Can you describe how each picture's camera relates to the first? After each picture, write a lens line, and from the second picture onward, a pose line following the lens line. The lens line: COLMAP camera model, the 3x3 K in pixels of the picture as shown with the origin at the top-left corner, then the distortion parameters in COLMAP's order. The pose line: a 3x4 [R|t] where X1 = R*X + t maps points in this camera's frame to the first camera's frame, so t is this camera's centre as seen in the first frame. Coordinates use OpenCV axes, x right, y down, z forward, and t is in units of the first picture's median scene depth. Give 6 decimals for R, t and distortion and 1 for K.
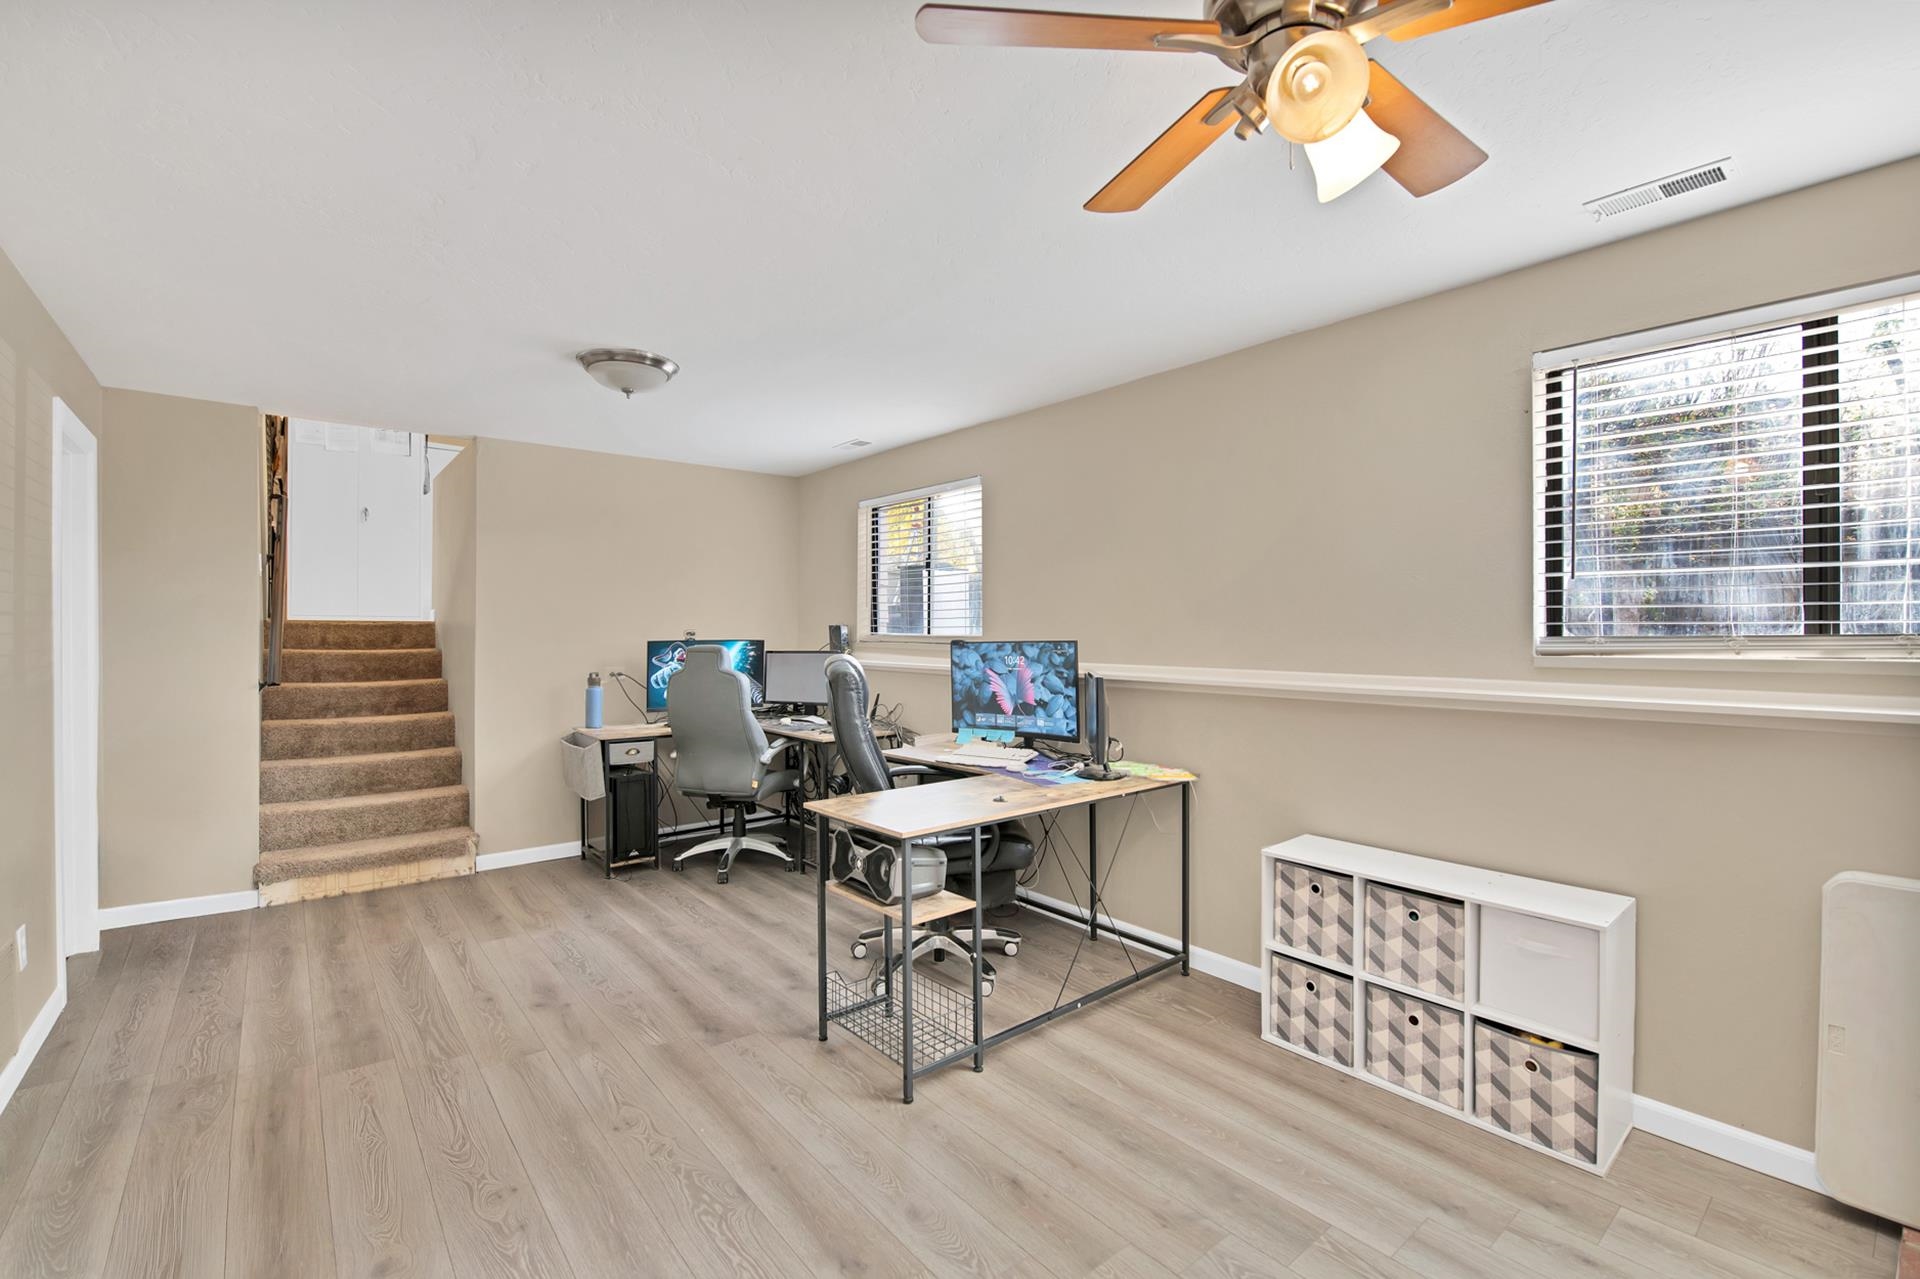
lens RADIAL K [[798.1, 0, 938.0], [0, 798.1, 634.6], [0, 0, 1]] dist [-0.000534, -0.000152]
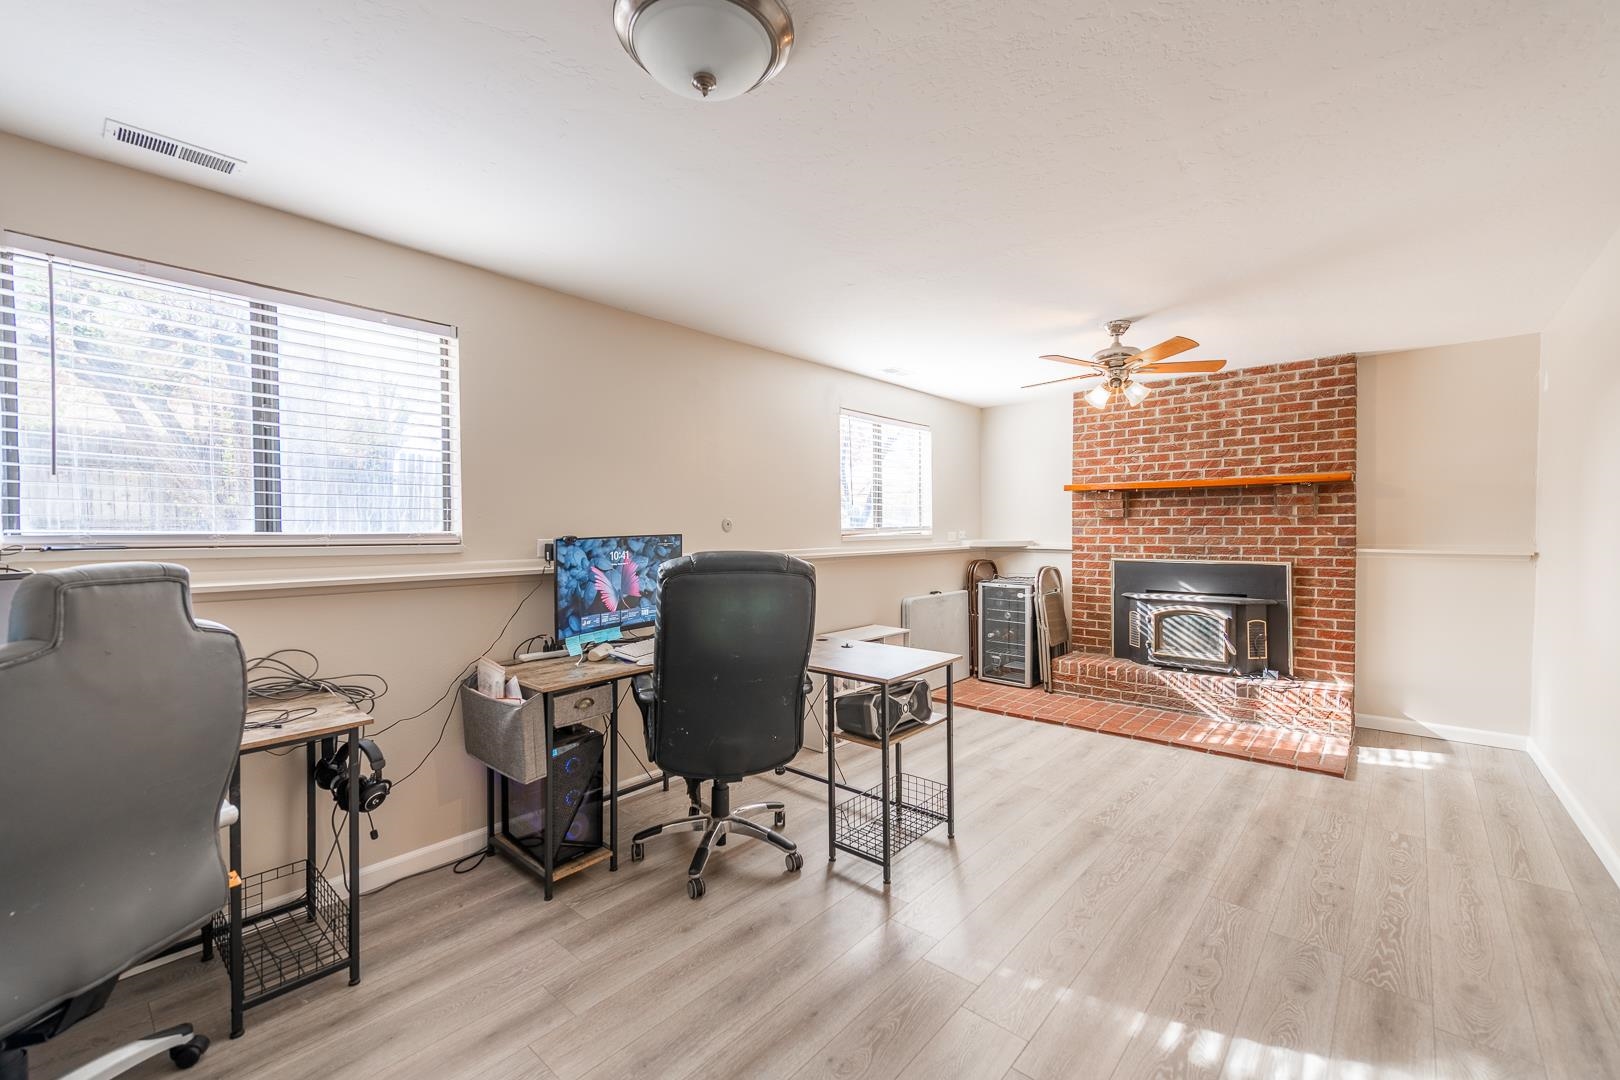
lens RADIAL K [[673.4, 0, 791.5], [0, 673.4, 535.9], [0, 0, 1]] dist [-0.000534, -0.000152]
pose [[-0.141795, -0.015446, 0.989776, -0.756640], [0.004665, 0.999857, 0.016272, -0.004898], [-0.989885, 0.006924, -0.141703, 0.894944]]
